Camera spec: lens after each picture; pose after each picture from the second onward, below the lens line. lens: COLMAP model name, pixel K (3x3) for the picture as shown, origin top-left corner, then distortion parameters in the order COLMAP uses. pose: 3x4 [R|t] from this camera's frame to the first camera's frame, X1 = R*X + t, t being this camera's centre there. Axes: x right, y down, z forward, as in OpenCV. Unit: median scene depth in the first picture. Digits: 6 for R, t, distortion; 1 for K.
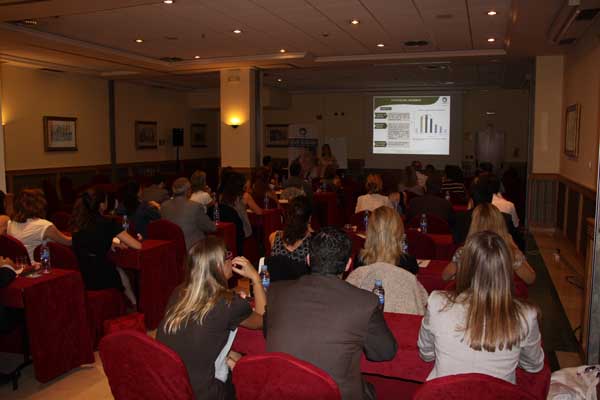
lens RADIAL K [[559.5, 0, 313.9], [0, 559.5, 189.2], [0, 0, 1]] dist [-0.046220, 0.000000]
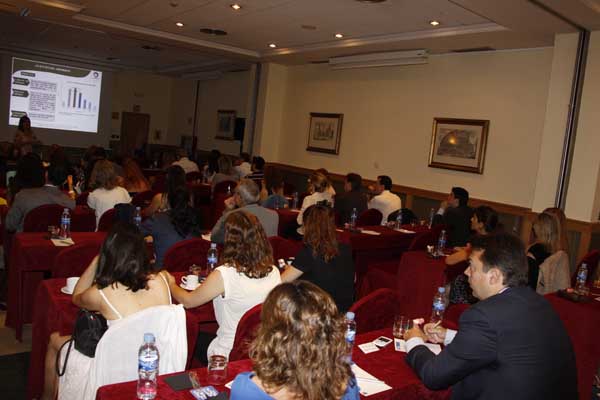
lens RADIAL K [[524.1, 0, 297.7], [0, 524.1, 200.7], [0, 0, 1]] dist [-0.093583, 0.036406]
pose [[0.522599, -0.045428, 0.851368, -0.335590], [-0.032069, 0.996825, 0.072875, -0.020730], [-0.851975, -0.065387, 0.519483, 0.228305]]
